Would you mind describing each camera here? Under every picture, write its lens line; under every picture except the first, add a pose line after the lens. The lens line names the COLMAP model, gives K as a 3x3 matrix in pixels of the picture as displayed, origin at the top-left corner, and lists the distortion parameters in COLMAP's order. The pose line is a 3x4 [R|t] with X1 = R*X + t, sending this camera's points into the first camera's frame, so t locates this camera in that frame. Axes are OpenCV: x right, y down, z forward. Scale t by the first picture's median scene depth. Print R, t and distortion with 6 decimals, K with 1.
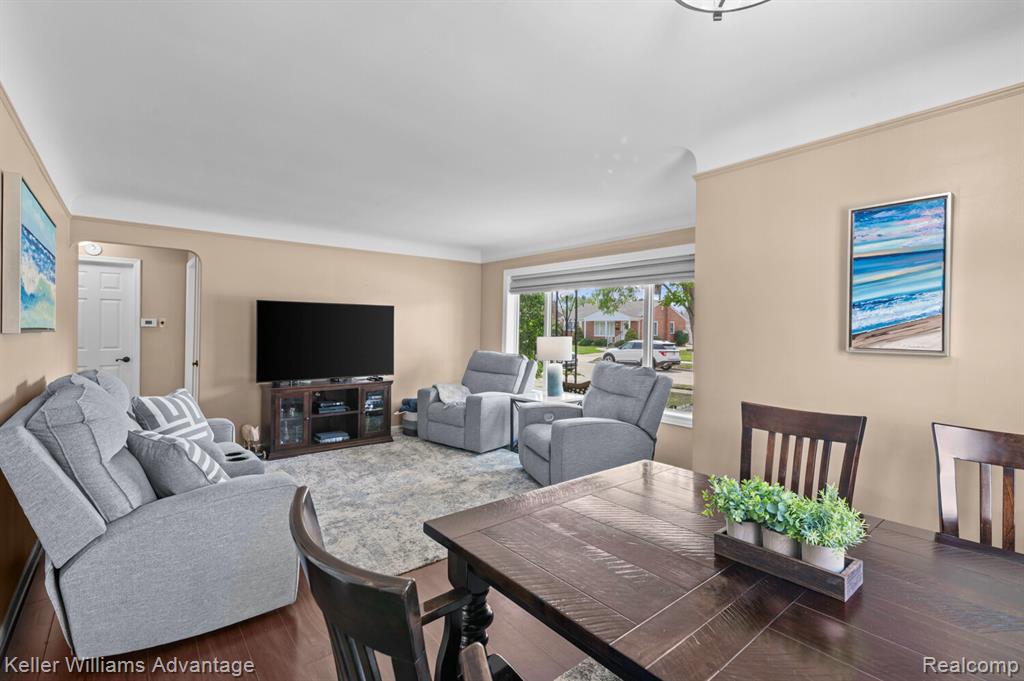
lens RADIAL K [[470.8, 0, 513.4], [0, 470.8, 330.1], [0, 0, 1]] dist [0.013285, -0.001675]
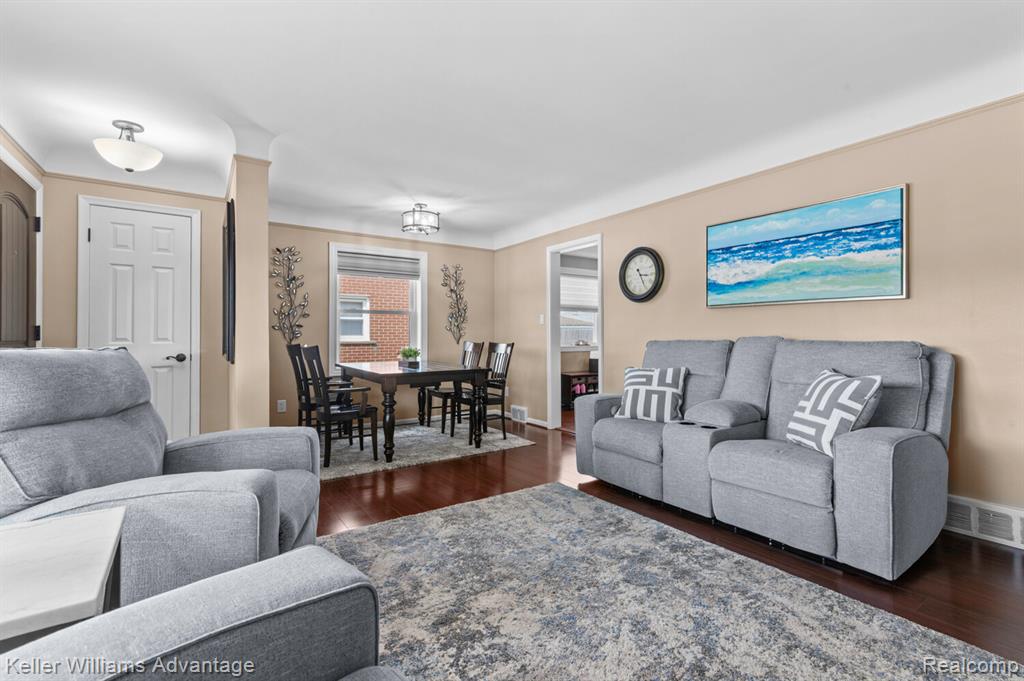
lens RADIAL K [[470.8, 0, 514.1], [0, 470.8, 325.3], [0, 0, 1]] dist [0.013285, -0.001675]
pose [[-0.997530, 0.000934, 0.070234, -0.182735], [-0.000116, 0.999888, -0.014954, 0.051195], [-0.070240, -0.014926, -0.997418, 1.312131]]
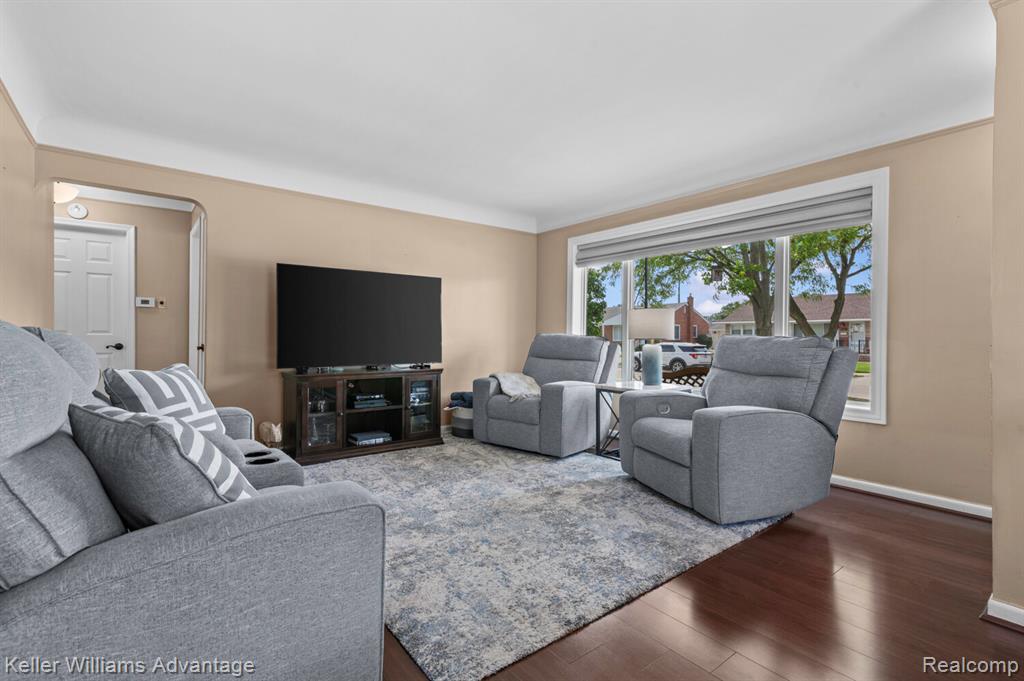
lens RADIAL K [[470.8, 0, 509.4], [0, 470.8, 340.5], [0, 0, 1]] dist [0.013285, -0.001675]
pose [[0.999831, -0.005904, -0.017403, -0.152612], [0.005907, 0.999983, 0.000102, 0.071598], [0.017402, -0.000204, 0.999849, 0.235038]]
